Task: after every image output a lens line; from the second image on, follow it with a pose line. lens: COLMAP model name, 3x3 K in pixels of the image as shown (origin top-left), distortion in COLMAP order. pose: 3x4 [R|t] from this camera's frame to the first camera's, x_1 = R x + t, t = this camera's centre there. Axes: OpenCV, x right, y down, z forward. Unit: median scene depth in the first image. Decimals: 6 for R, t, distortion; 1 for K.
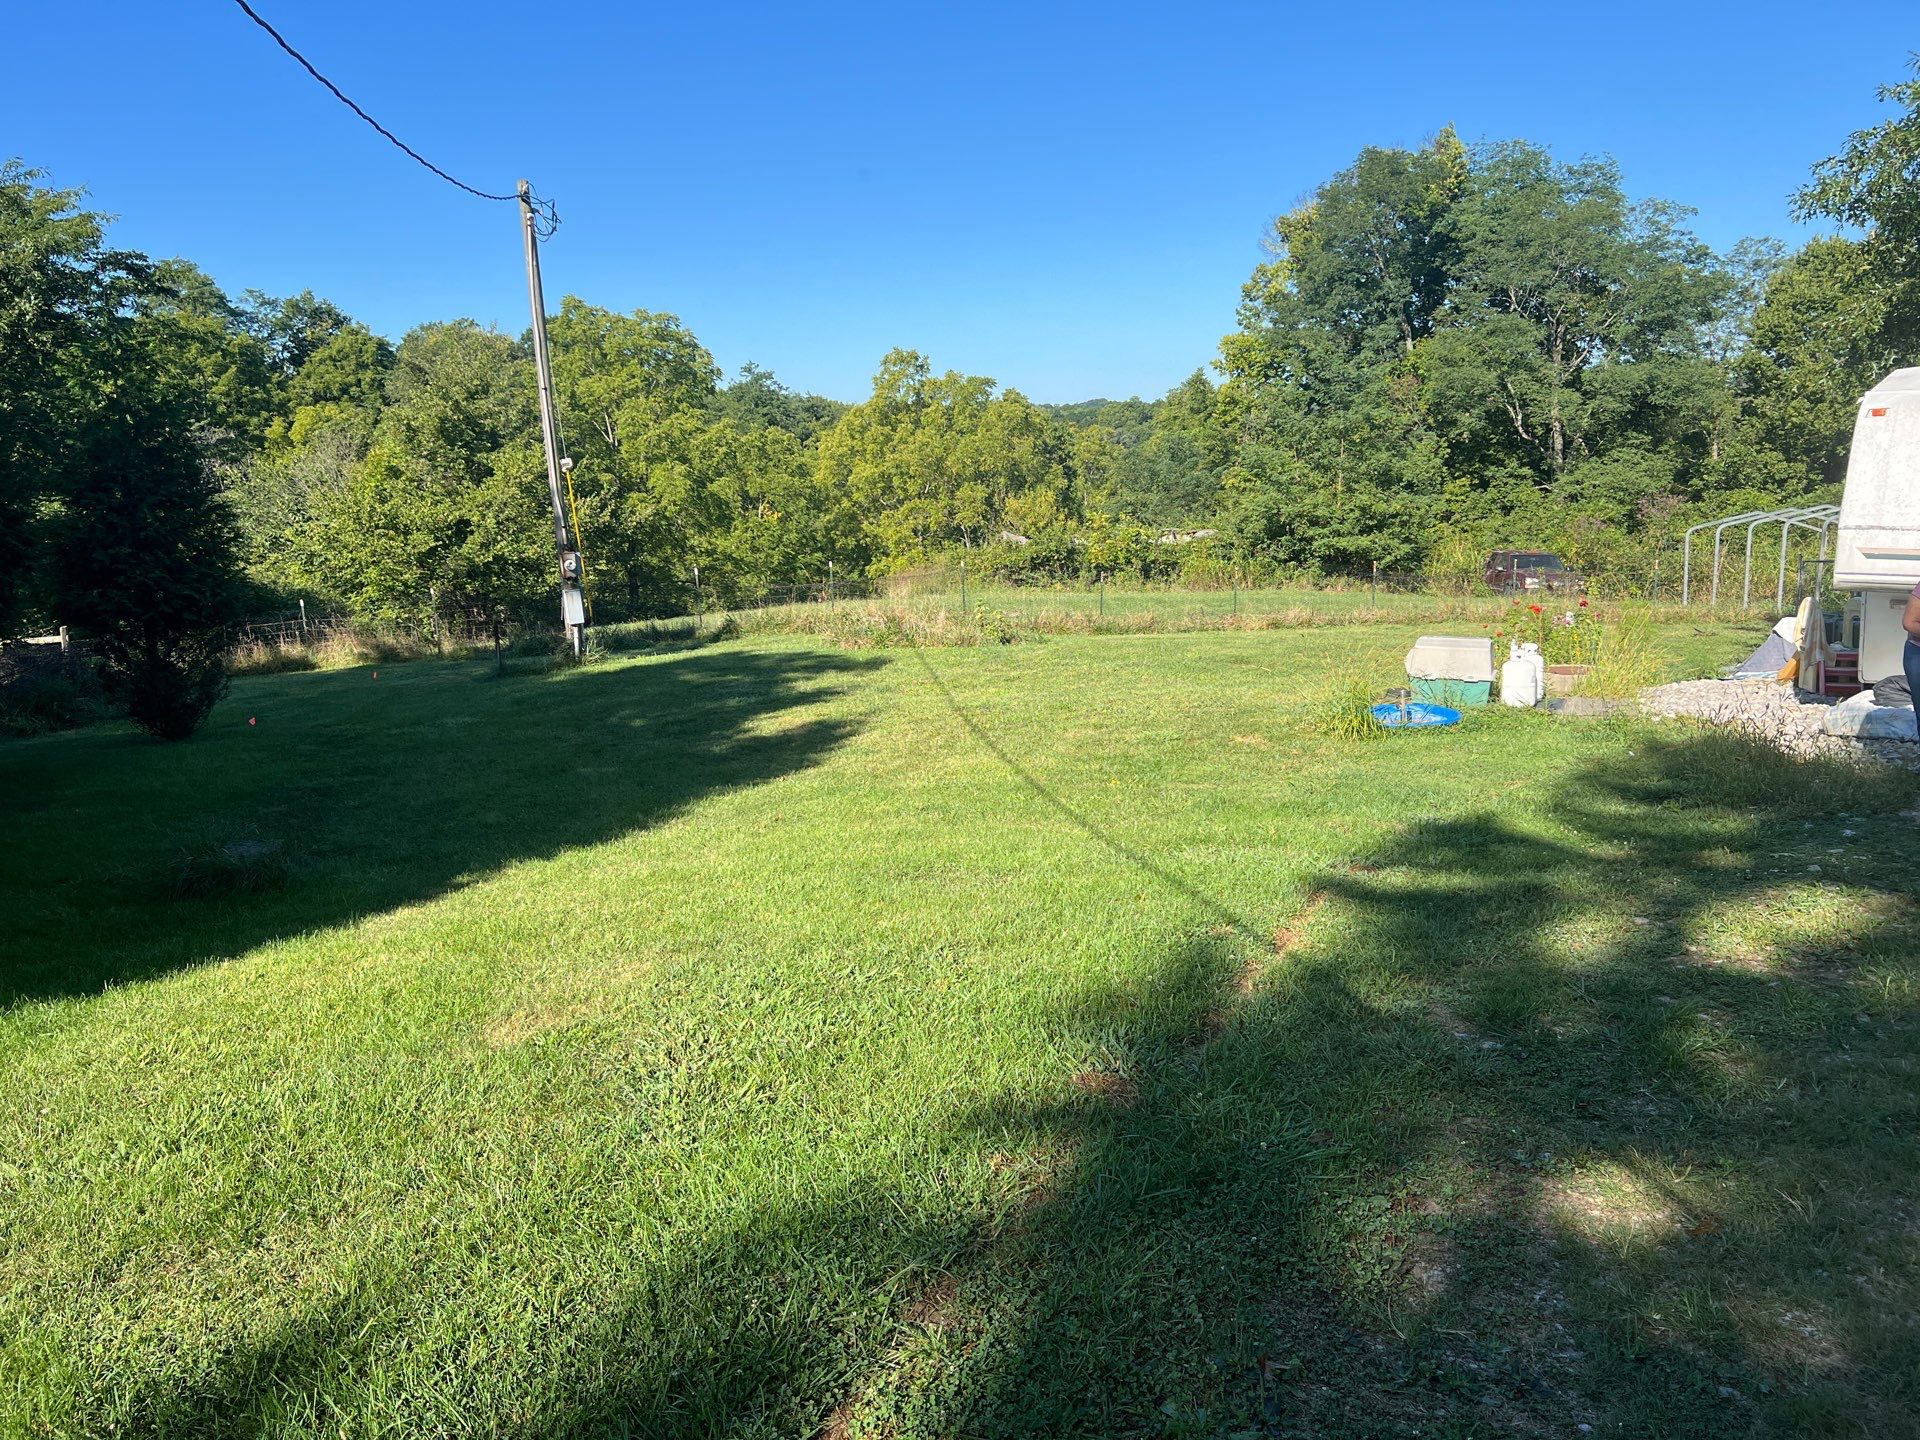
lens RADIAL K [[1454.5, 0, 987.9], [0, 1454.5, 725.7], [0, 0, 1]] dist [0.095695, -0.125840]
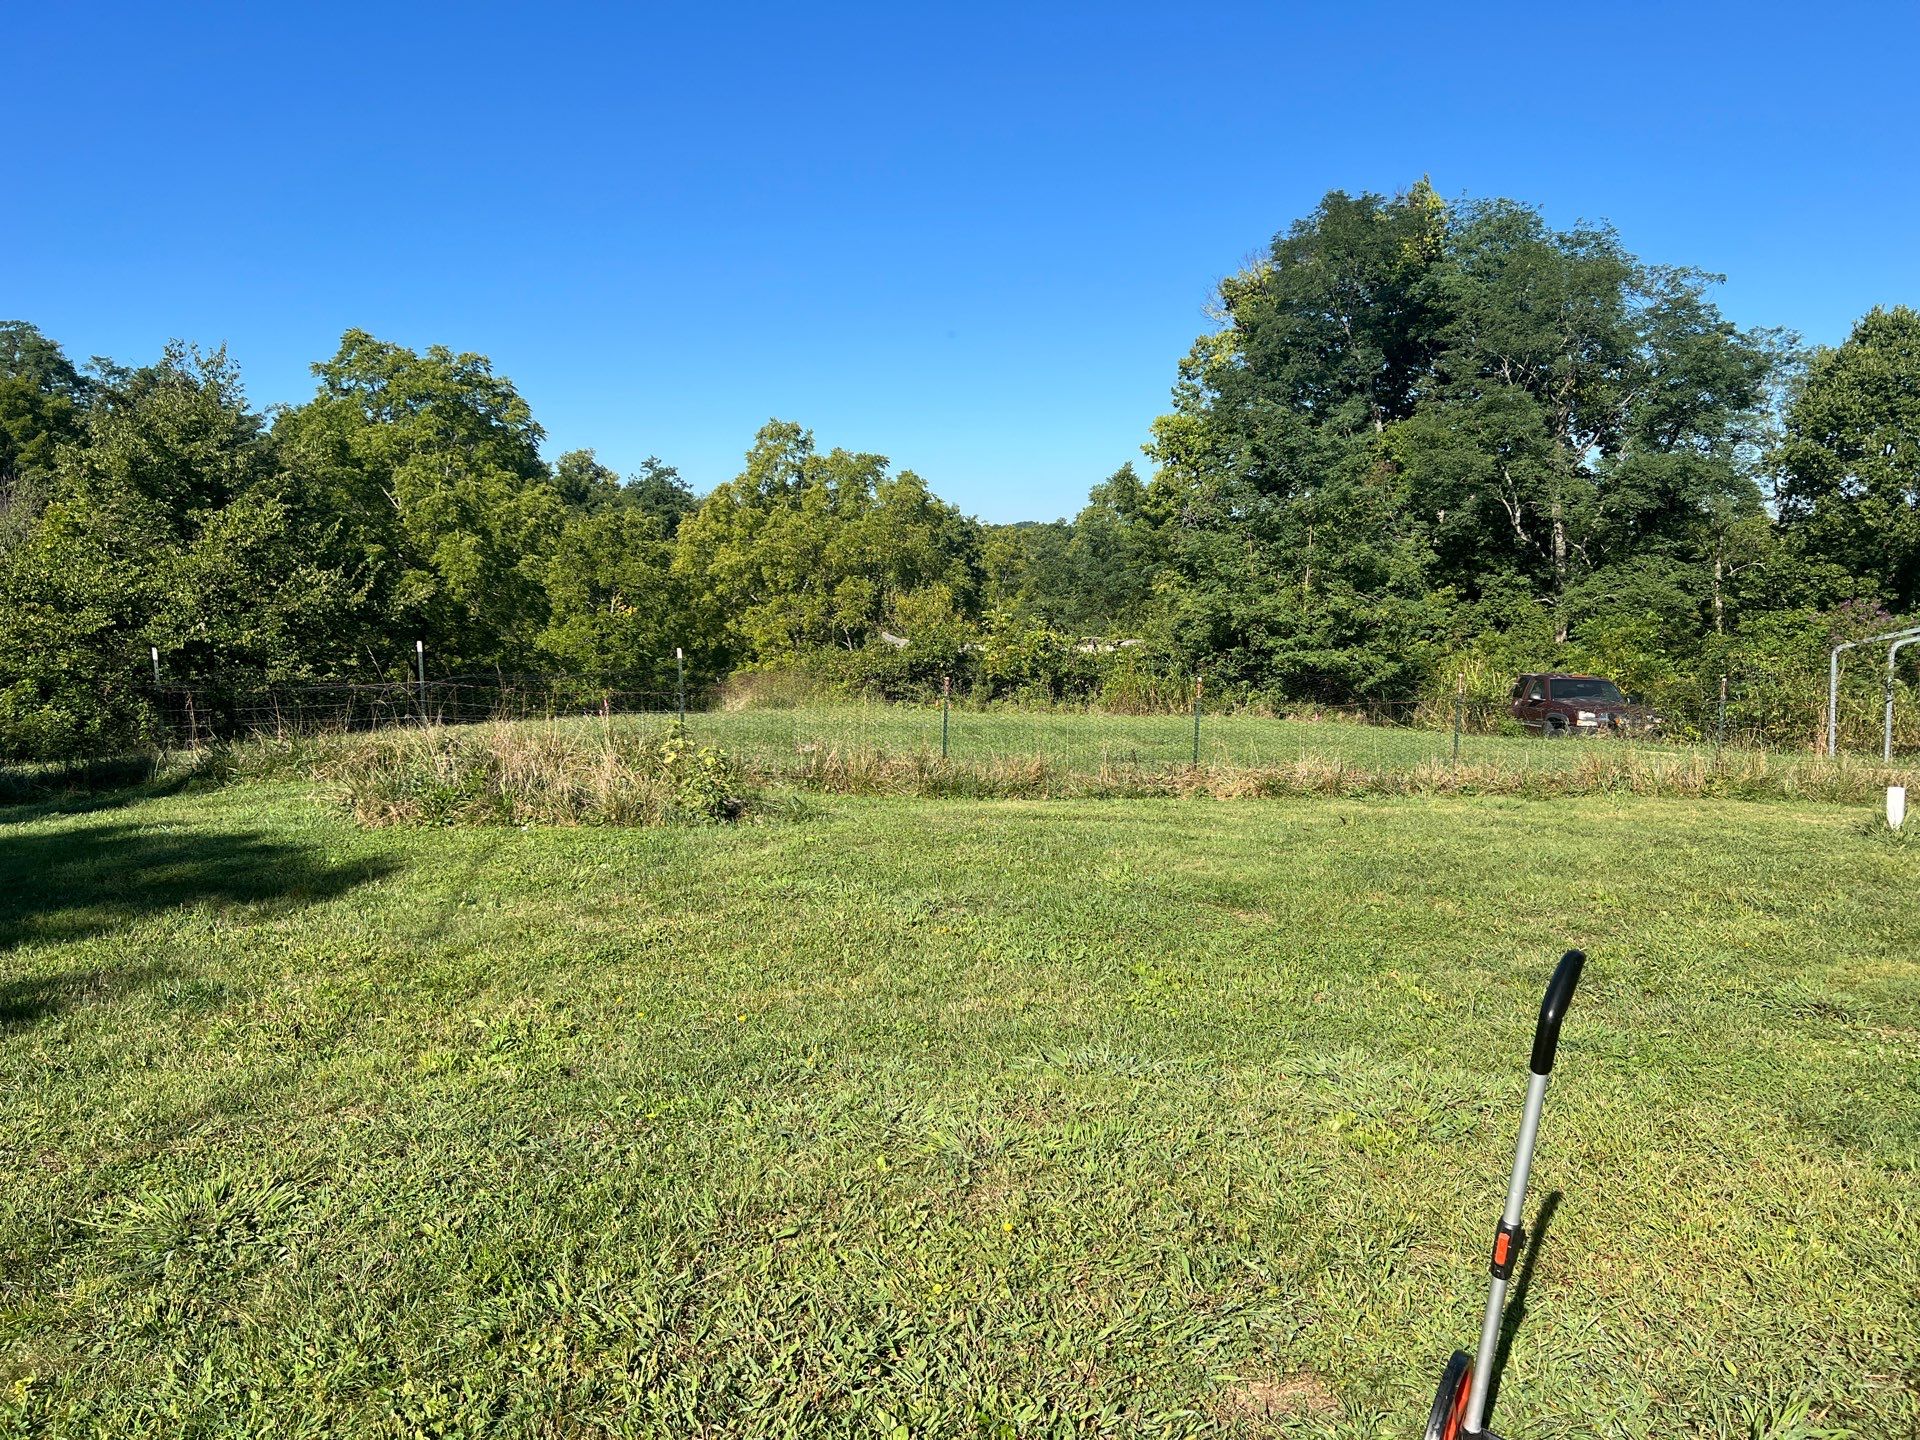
lens RADIAL K [[1454.5, 0, 987.9], [0, 1454.5, 725.7], [0, 0, 1]] dist [0.095695, -0.125840]
pose [[0.998291, 0.027865, 0.051362, 0.029675], [-0.023721, 0.996544, -0.079604, -0.020853], [-0.053402, 0.078249, 0.995503, 0.212223]]
